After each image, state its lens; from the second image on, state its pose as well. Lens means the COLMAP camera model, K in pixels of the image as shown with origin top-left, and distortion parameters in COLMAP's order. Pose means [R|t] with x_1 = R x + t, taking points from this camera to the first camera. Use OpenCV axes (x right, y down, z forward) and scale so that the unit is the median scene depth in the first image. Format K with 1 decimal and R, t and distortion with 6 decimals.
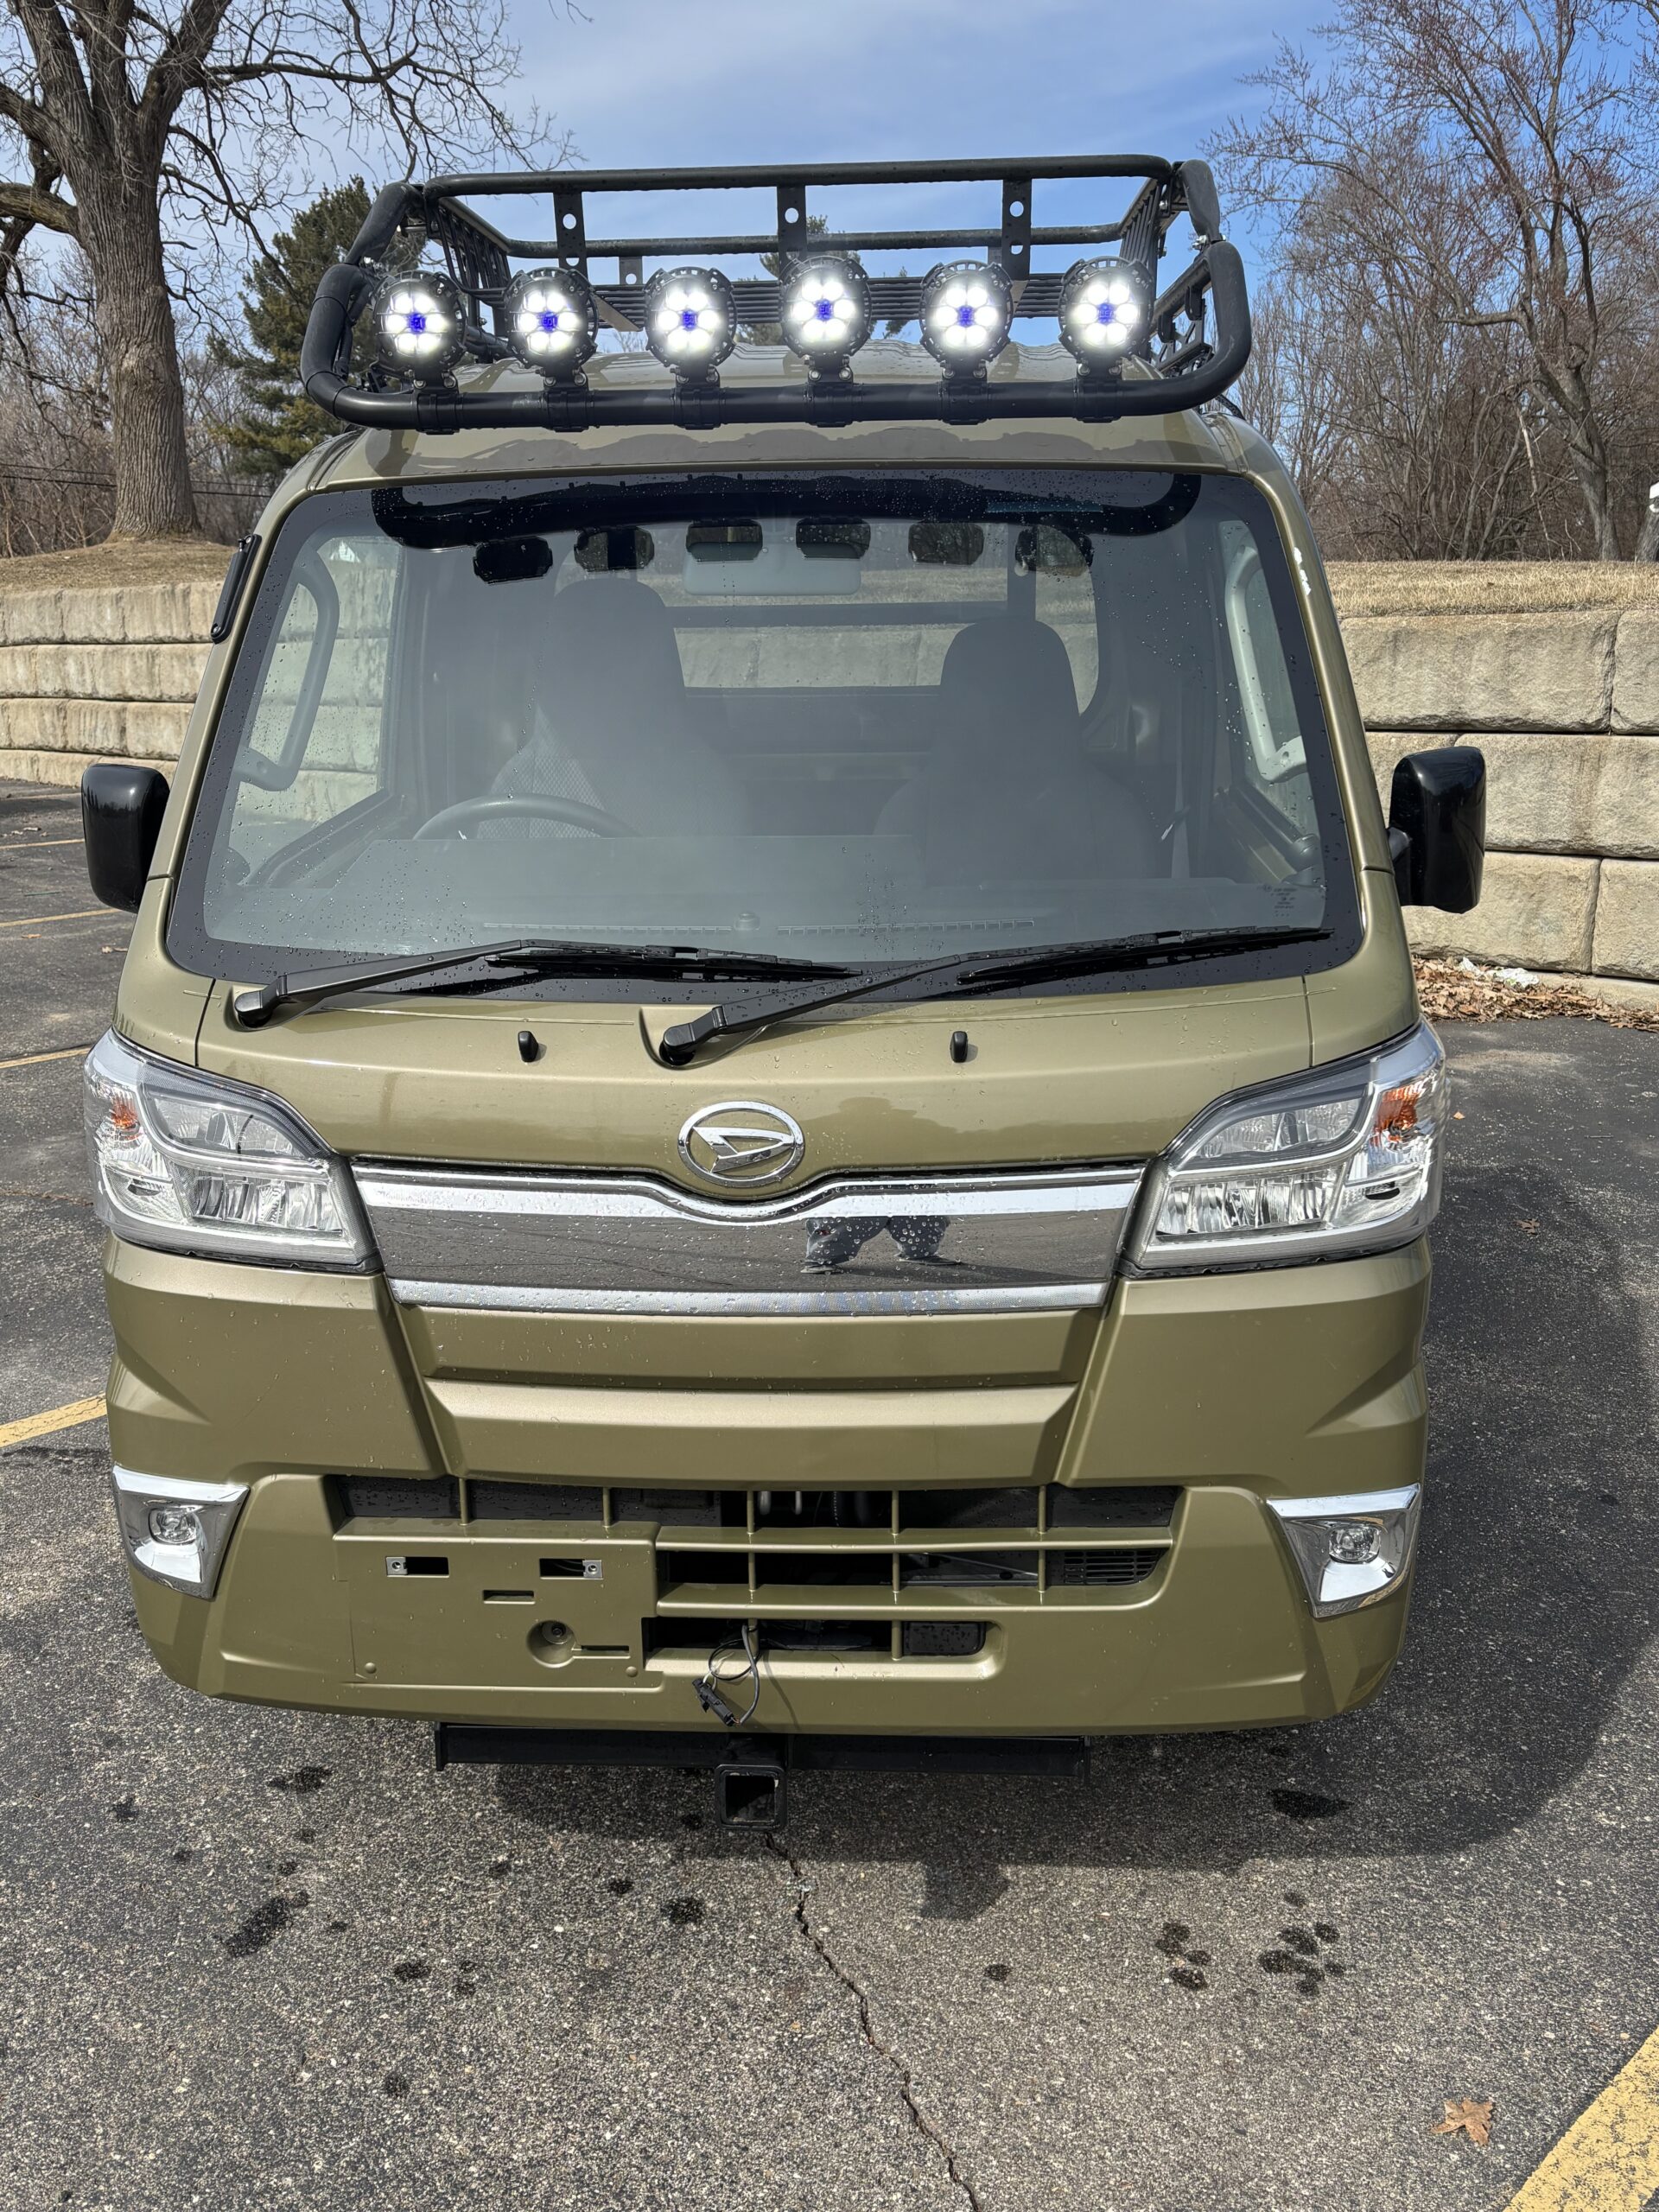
lens RADIAL K [[1848.8, 0, 822.2], [0, 1848.8, 1084.2], [0, 0, 1]] dist [0.007139, -0.003154]
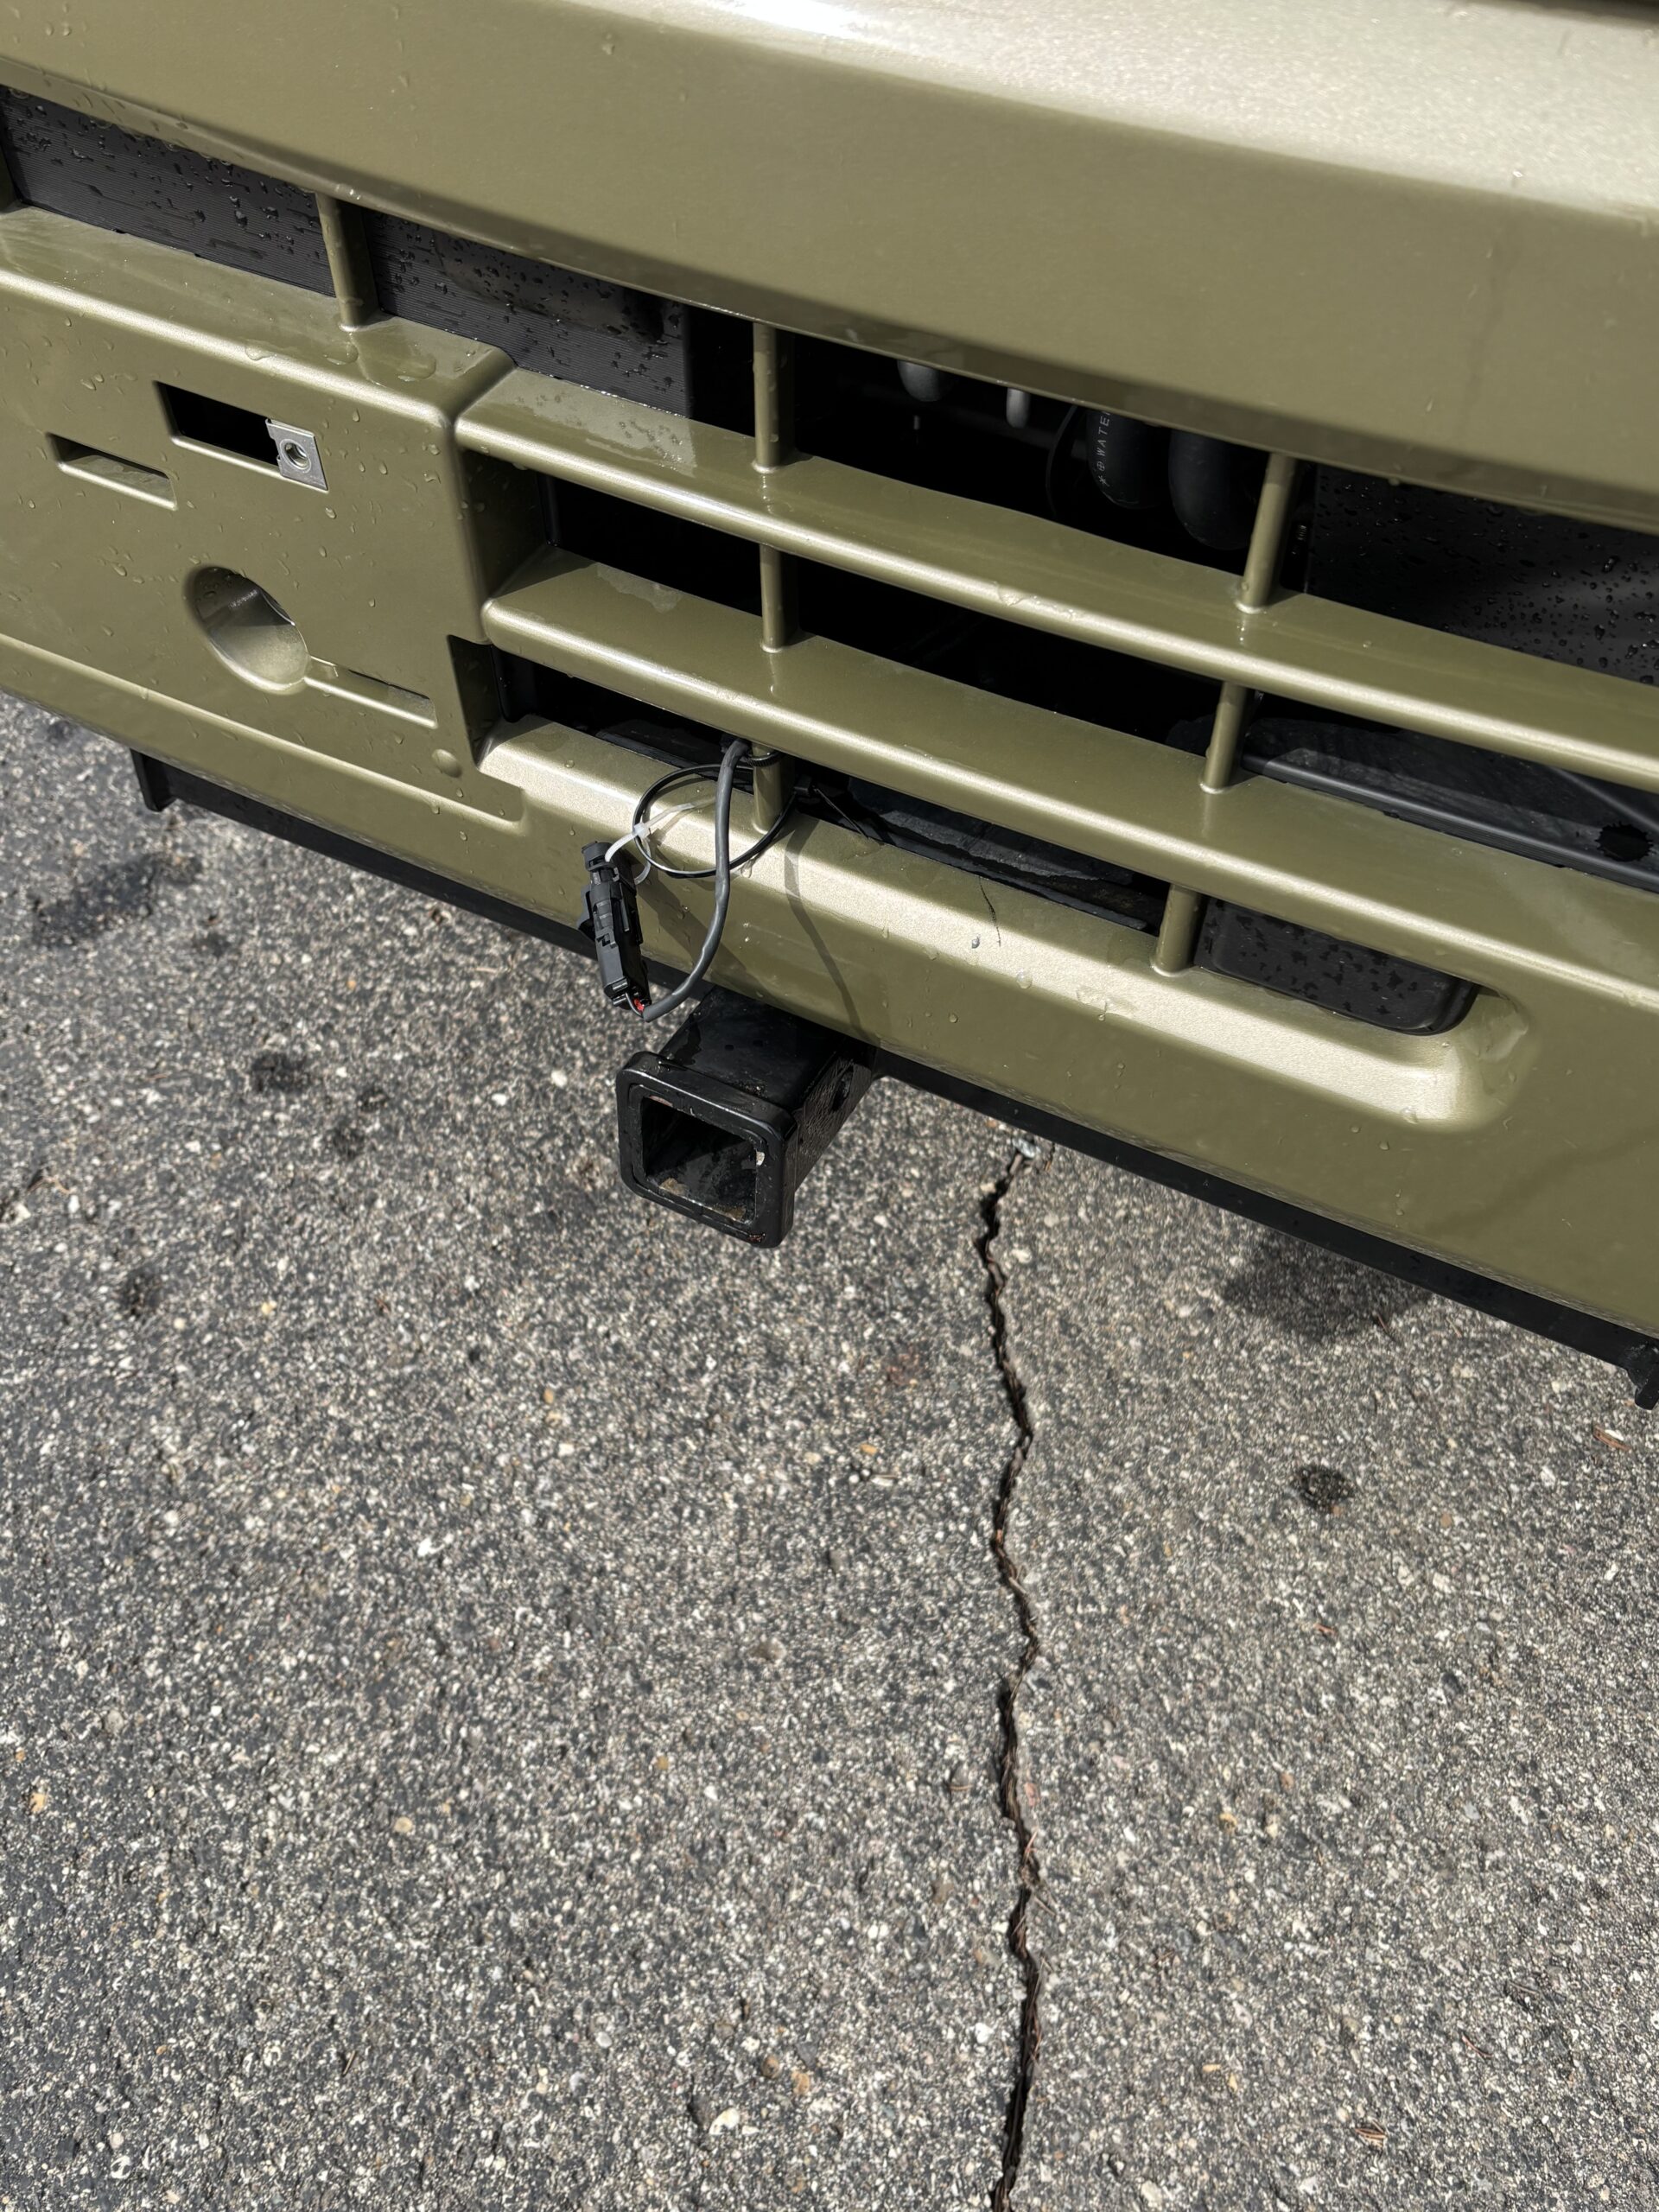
lens RADIAL K [[1886.8, 0, 816.5], [0, 1886.8, 1097.0], [0, 0, 1]] dist [0.089947, -0.168343]
pose [[0.910970, 0.329101, -0.248647, 0.069357], [-0.112240, 0.777859, 0.618335, 0.125493], [0.396907, -0.535377, 0.745545, 0.678915]]
